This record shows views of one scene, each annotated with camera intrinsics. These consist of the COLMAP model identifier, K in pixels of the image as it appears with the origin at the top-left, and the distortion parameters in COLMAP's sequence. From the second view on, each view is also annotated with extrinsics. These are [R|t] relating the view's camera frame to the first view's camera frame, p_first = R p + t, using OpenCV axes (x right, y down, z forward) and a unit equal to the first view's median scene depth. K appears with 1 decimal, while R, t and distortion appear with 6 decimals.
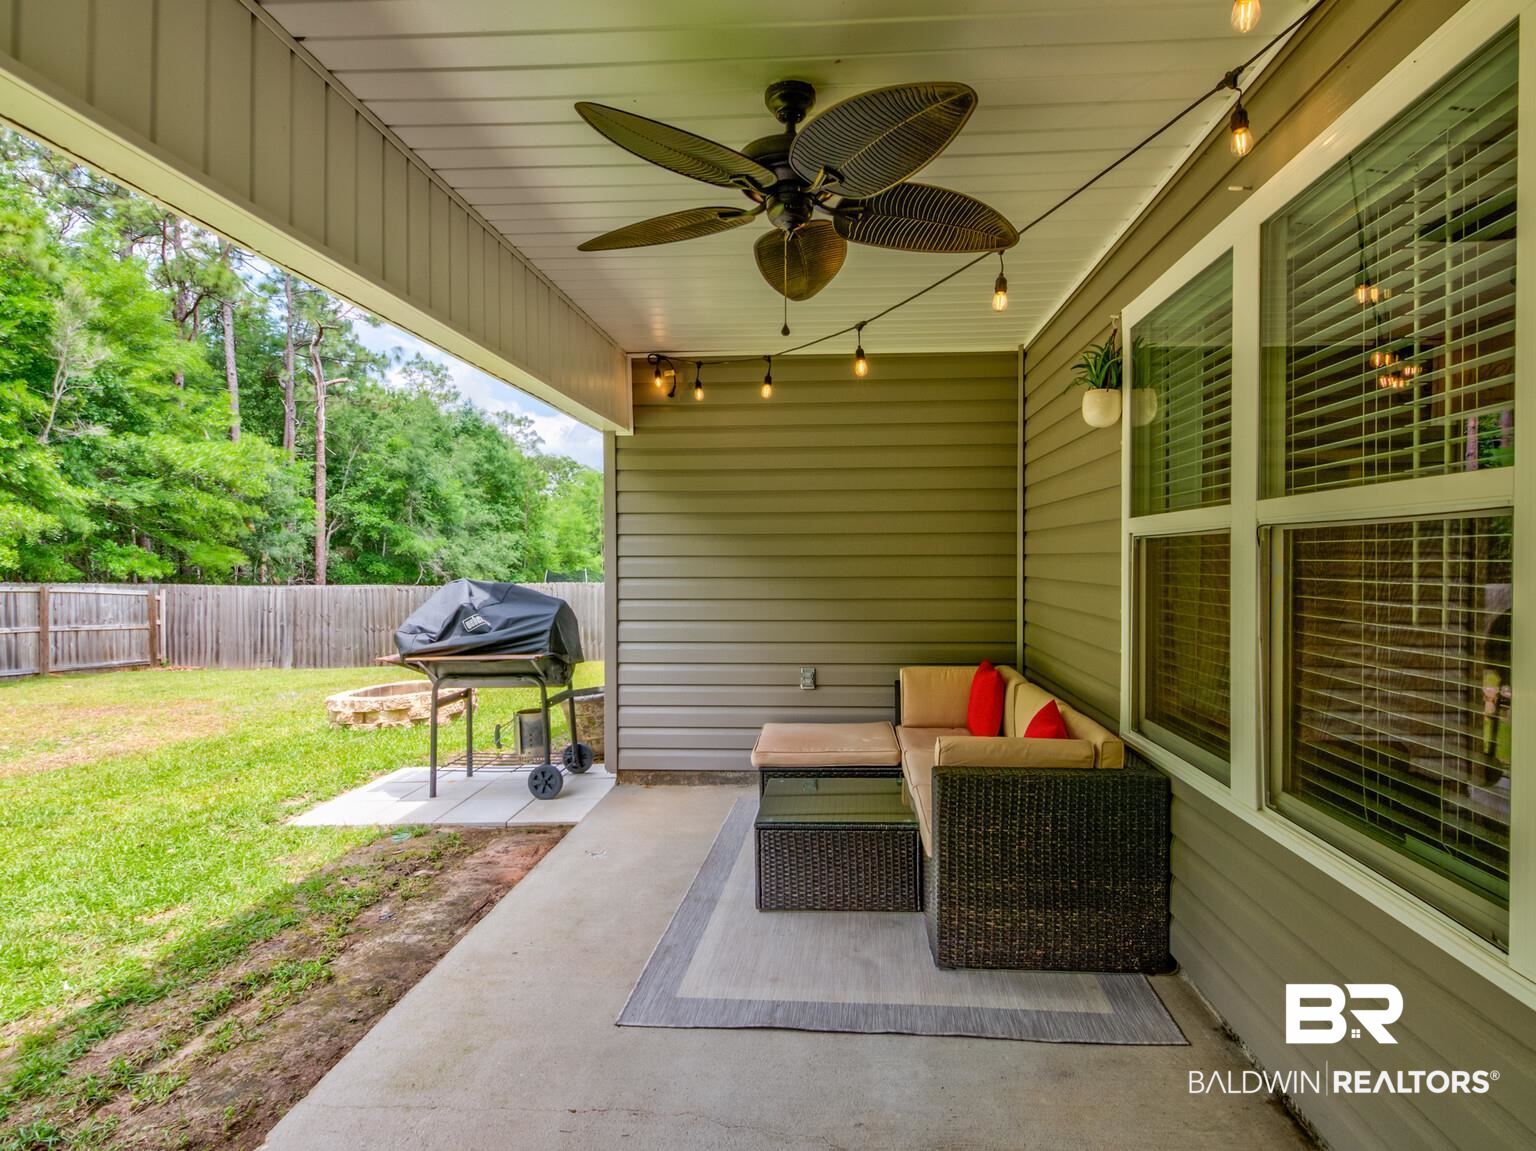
lens RADIAL K [[834.4, 0, 772.9], [0, 834.4, 576.6], [0, 0, 1]] dist [0.004005, -0.000608]
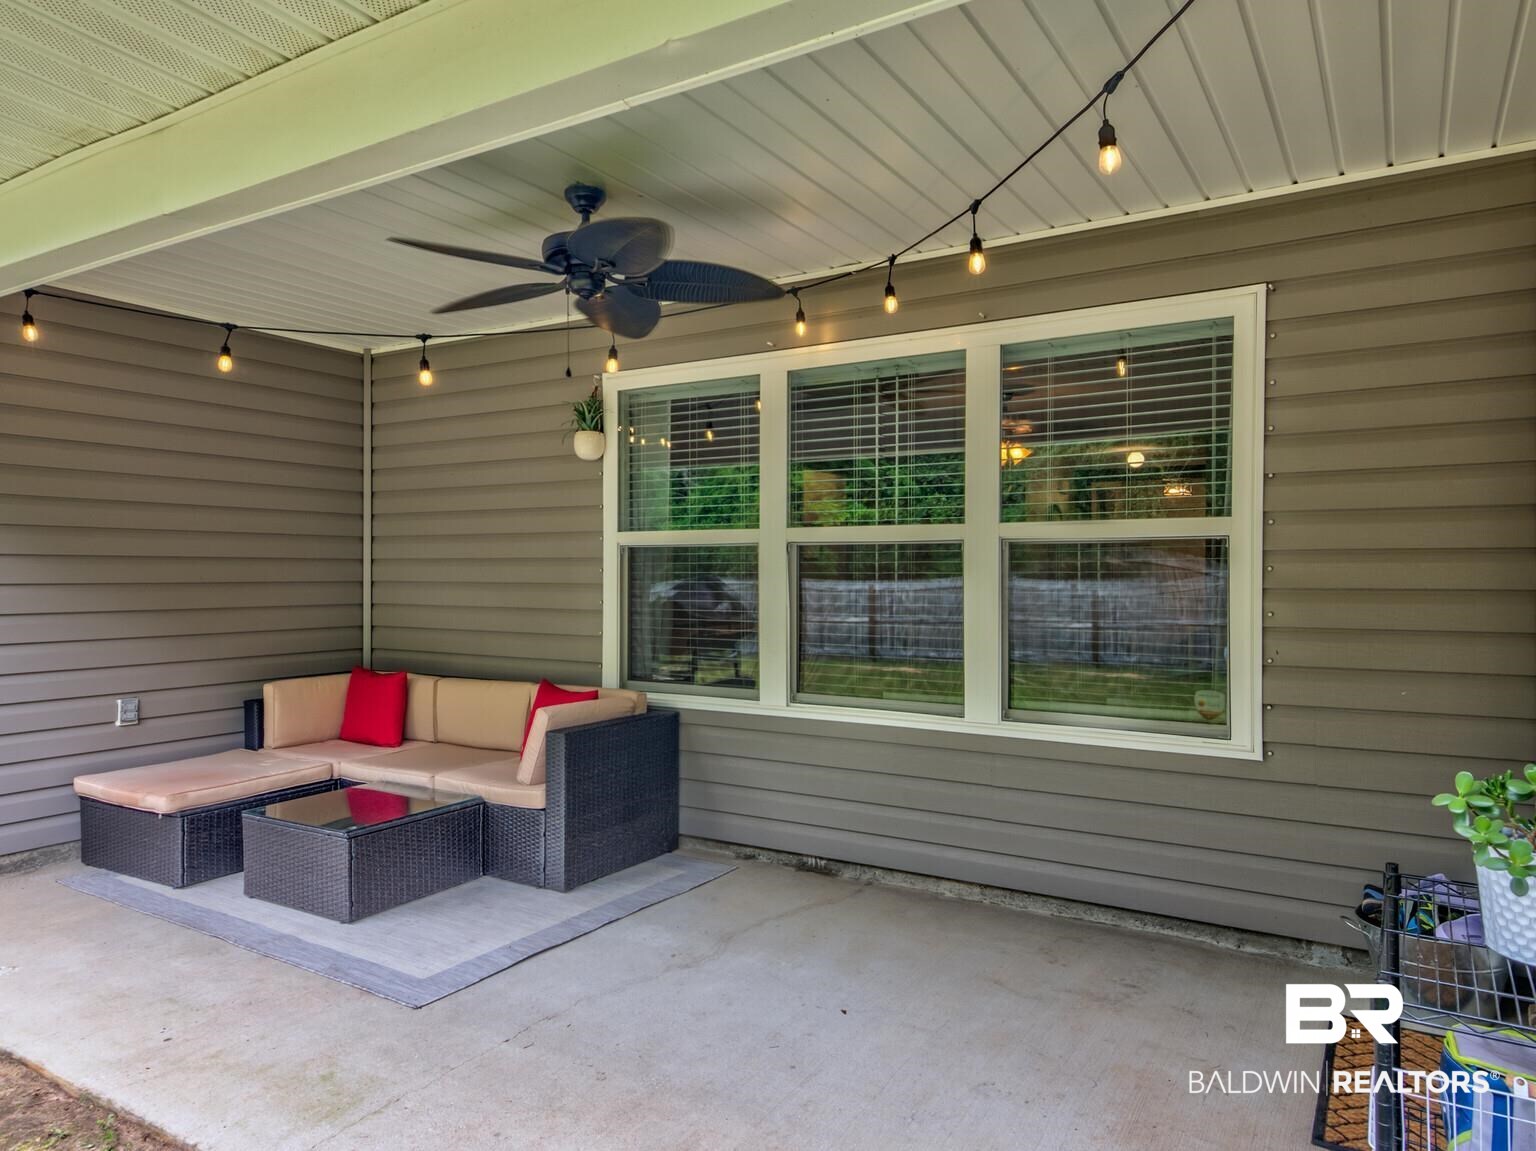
lens RADIAL K [[1010.8, 0, 764.0], [0, 1010.8, 572.8], [0, 0, 1]] dist [-0.003804, -0.002298]
pose [[0.473984, 0.007940, 0.880498, -0.891083], [0.013815, 0.999769, -0.016453, 0.025149], [-0.880425, 0.019962, 0.473765, 0.026618]]
